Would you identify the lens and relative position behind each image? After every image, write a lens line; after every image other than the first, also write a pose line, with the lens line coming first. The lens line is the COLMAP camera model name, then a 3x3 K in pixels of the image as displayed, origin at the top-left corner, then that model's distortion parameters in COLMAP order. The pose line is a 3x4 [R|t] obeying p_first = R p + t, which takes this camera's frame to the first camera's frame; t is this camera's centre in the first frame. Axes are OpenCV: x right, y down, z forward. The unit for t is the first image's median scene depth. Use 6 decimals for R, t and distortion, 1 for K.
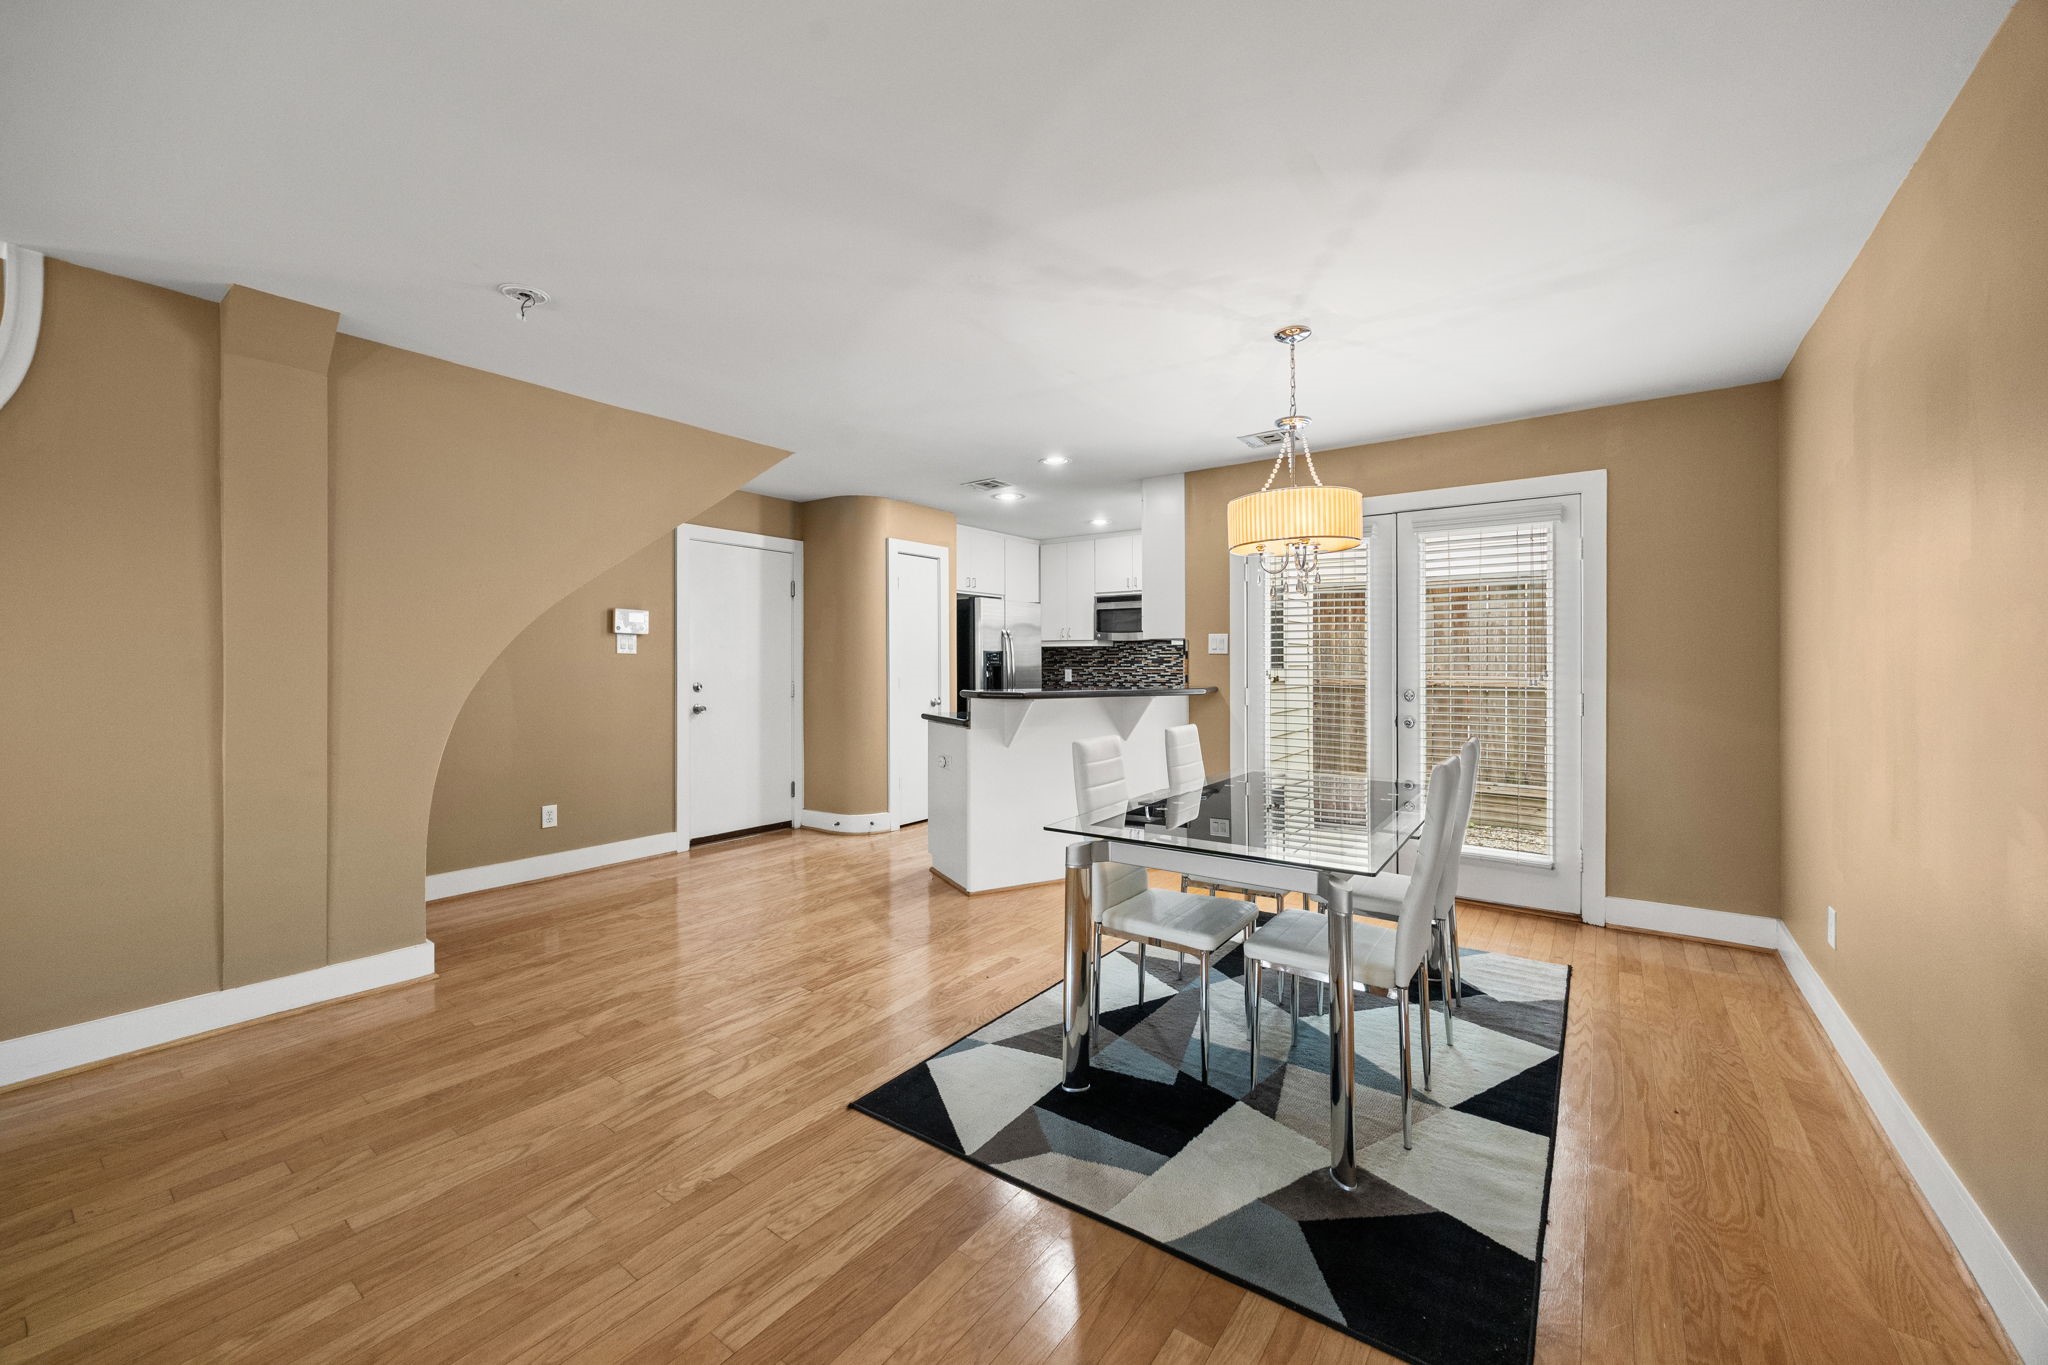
lens RADIAL K [[794.6, 0, 1025.5], [0, 794.6, 670.0], [0, 0, 1]] dist [-0.004946, 0.000195]
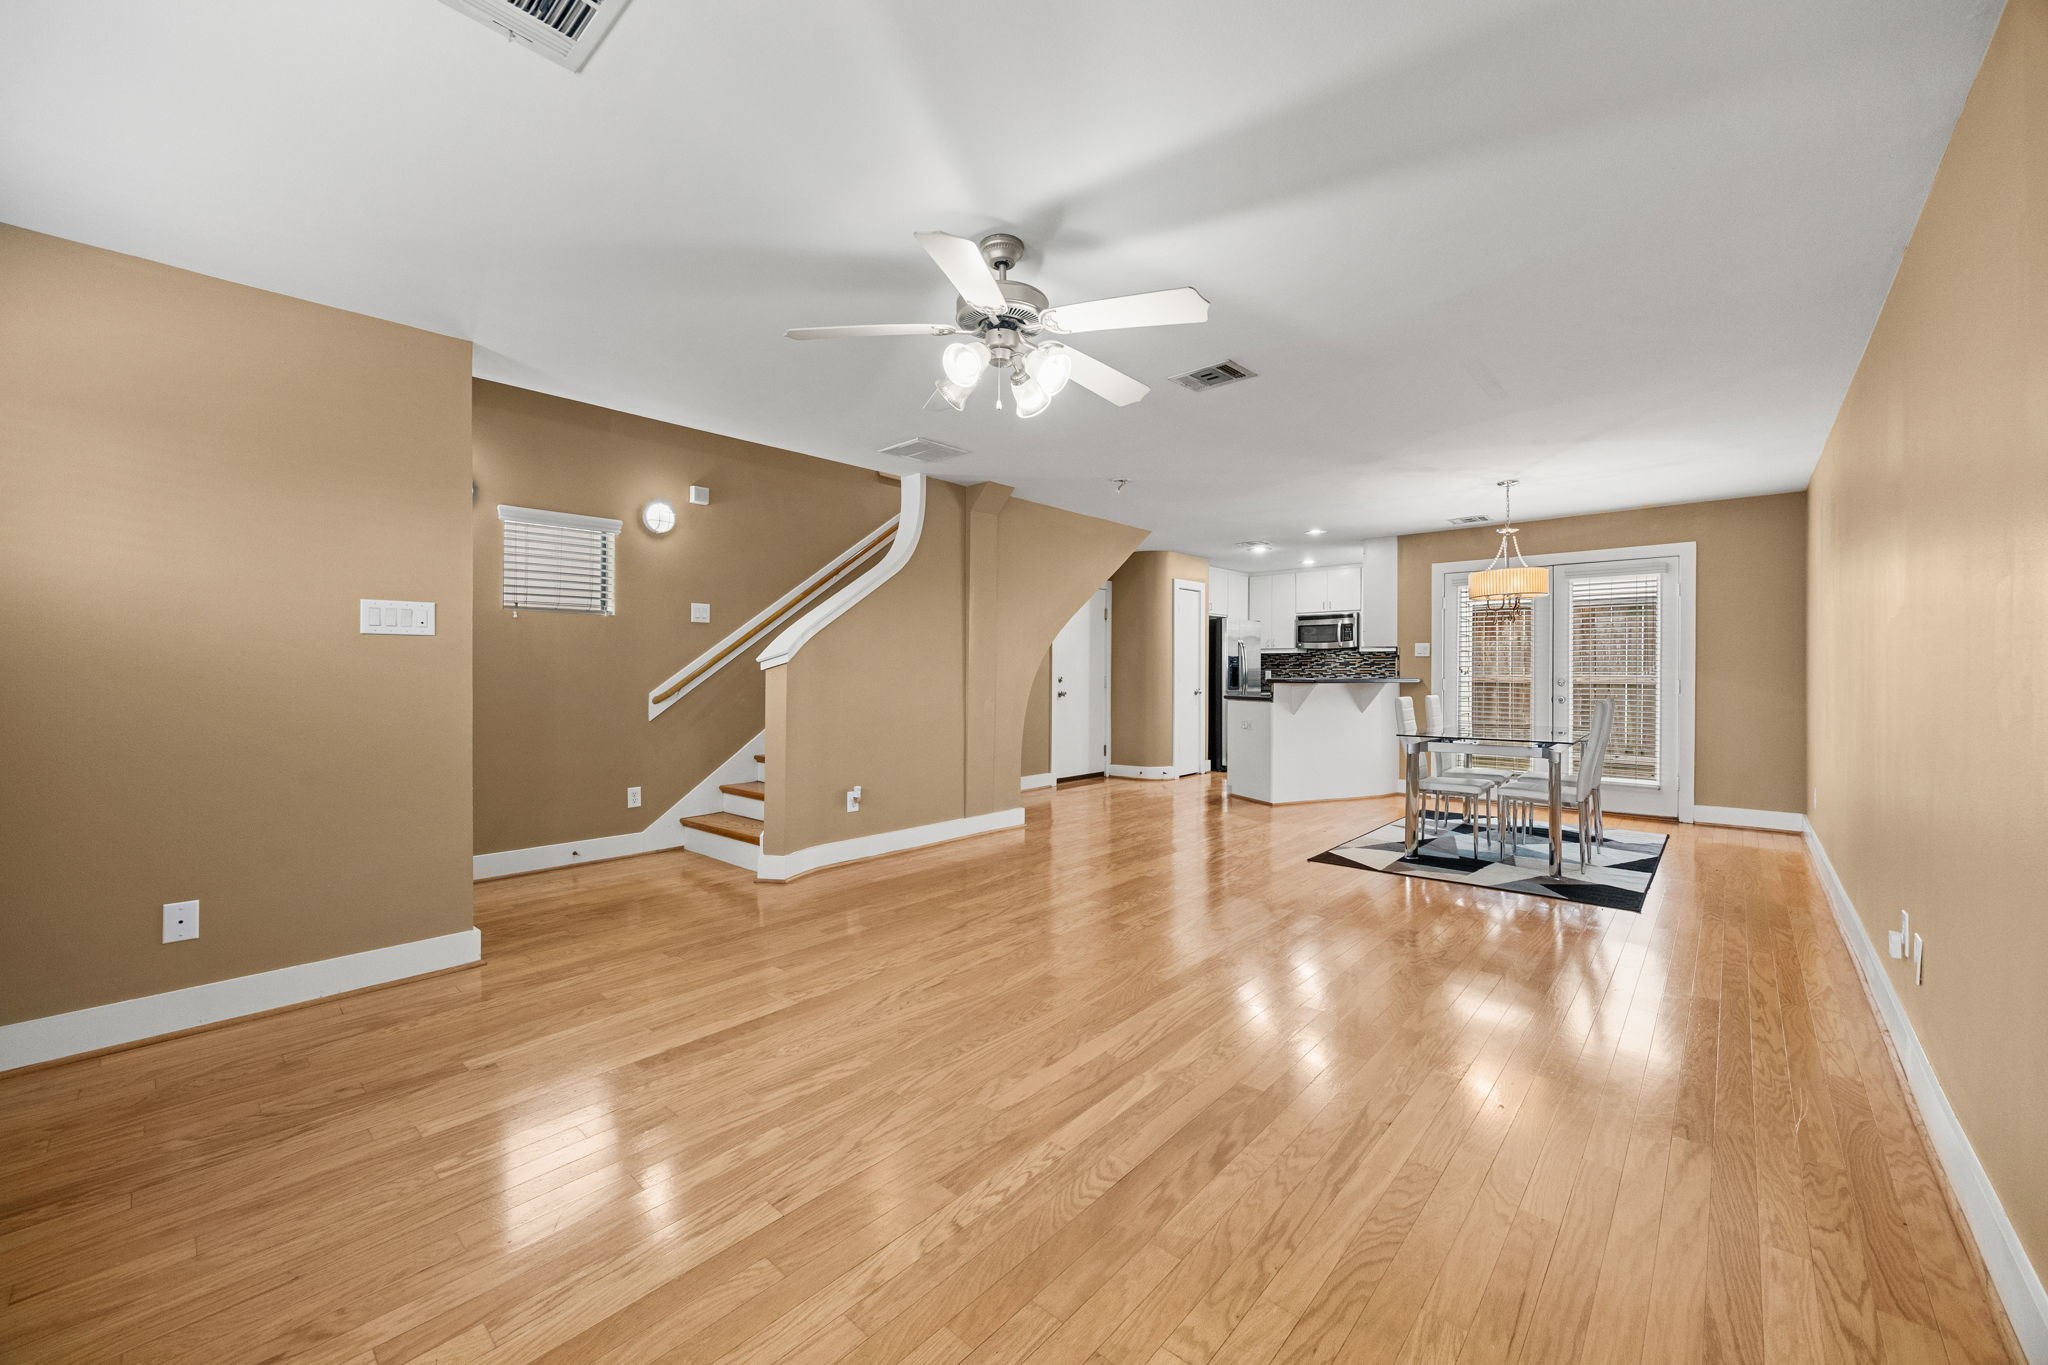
lens RADIAL K [[794.6, 0, 1017.1], [0, 794.6, 683.5], [0, 0, 1]] dist [-0.004946, 0.000195]
pose [[0.994244, 0.001245, -0.107136, -0.384613], [-0.000715, 0.999987, 0.004984, 0.025114], [0.107141, -0.004879, 0.994232, -0.617959]]
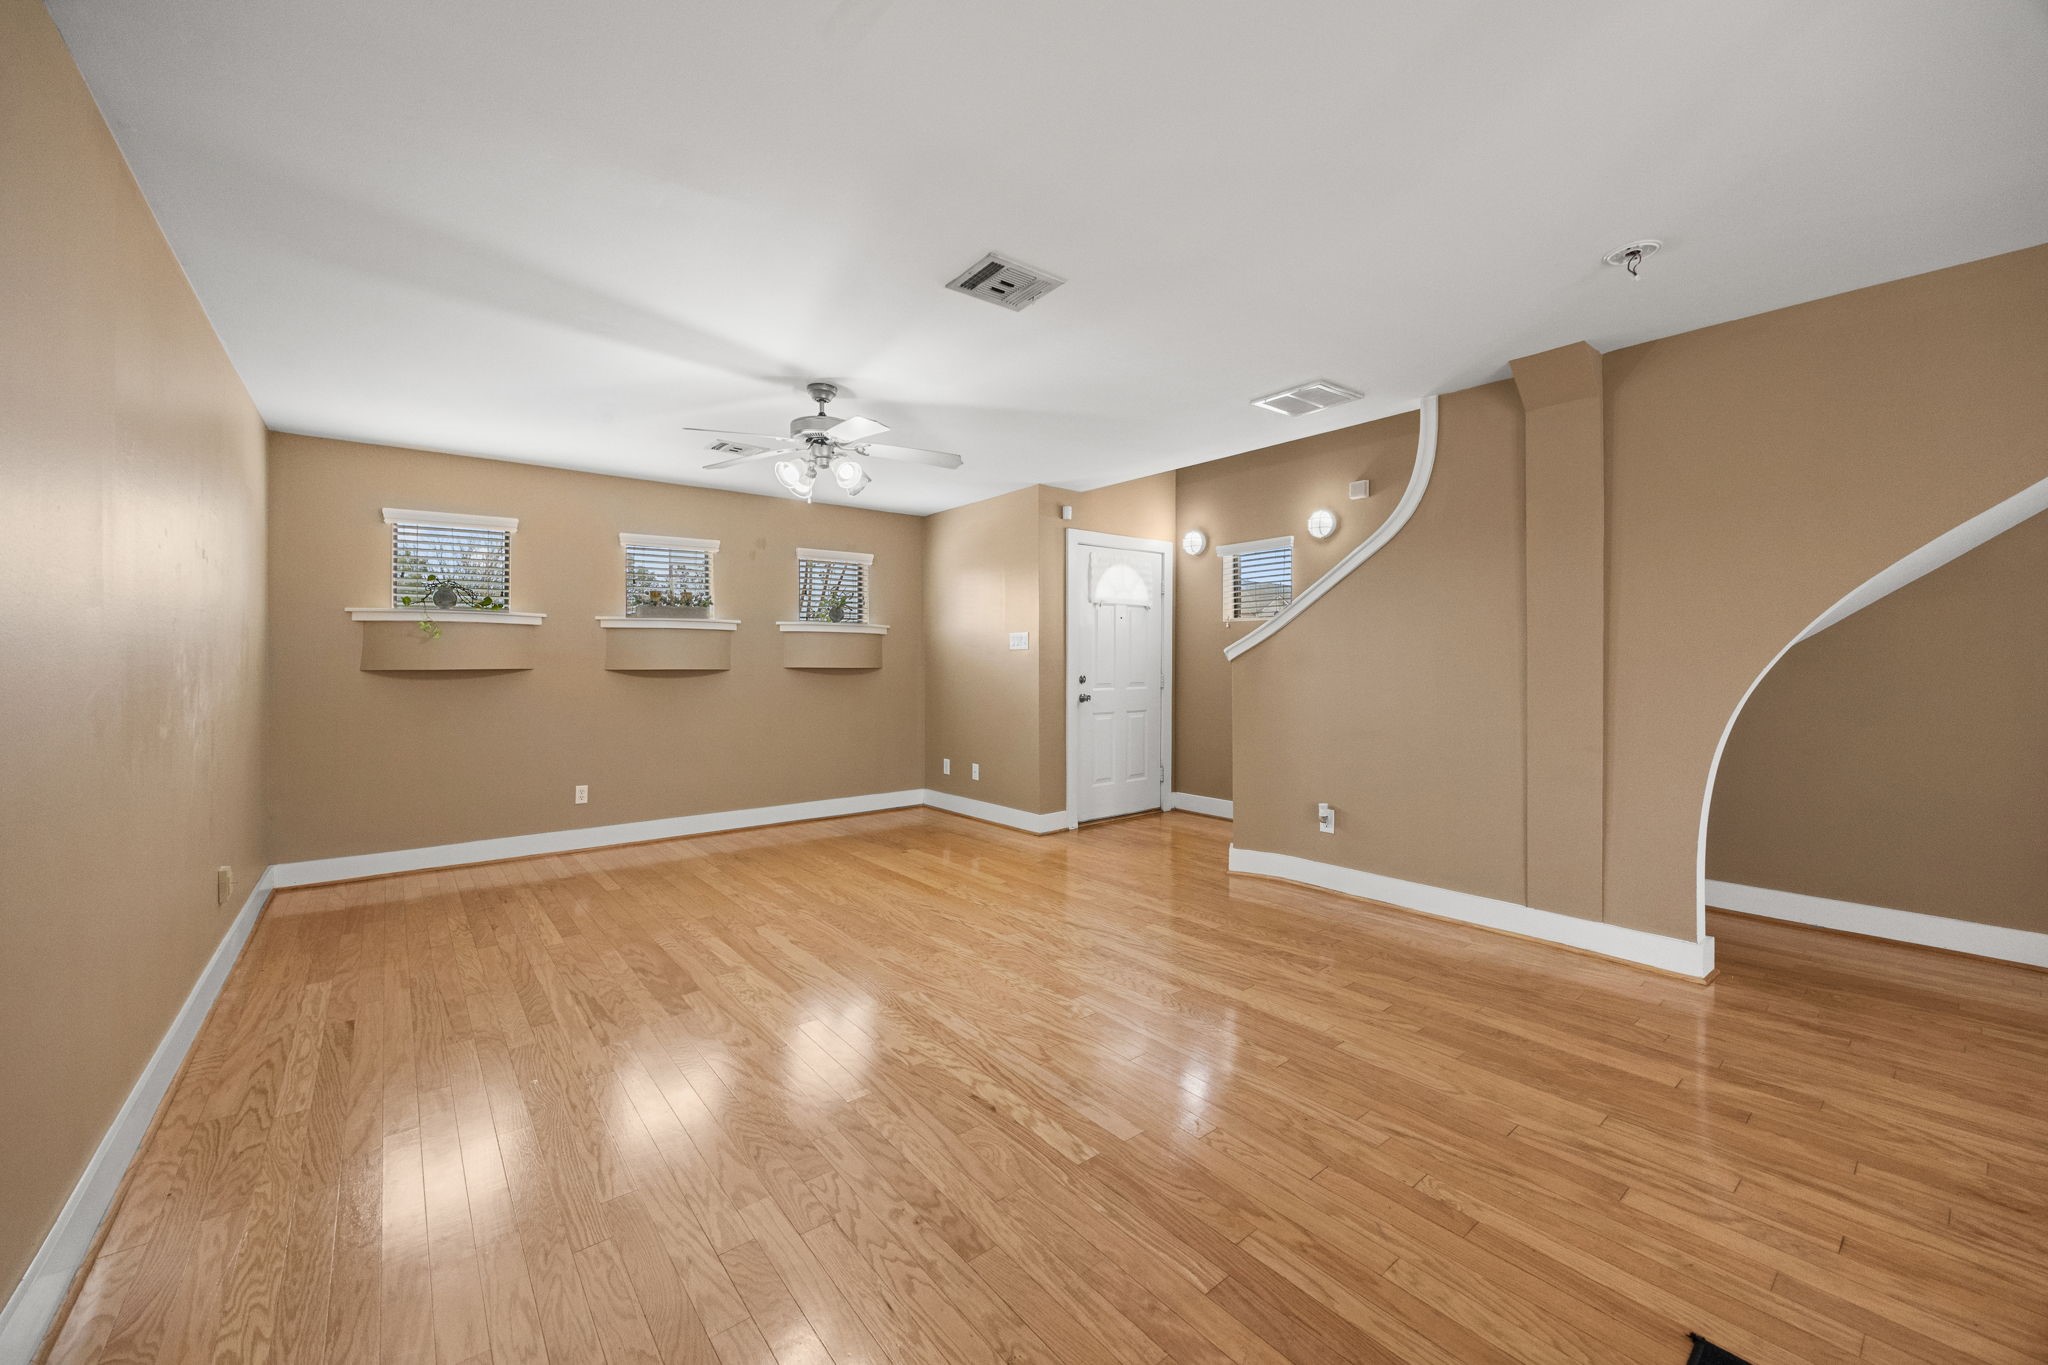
lens RADIAL K [[794.6, 0, 1021.5], [0, 794.6, 666.2], [0, 0, 1]] dist [-0.004946, 0.000195]
pose [[-0.264421, 0.005648, -0.964391, 0.261072], [-0.005273, 0.999959, 0.007303, 0.004693], [0.964393, 0.007017, -0.264380, 0.317101]]
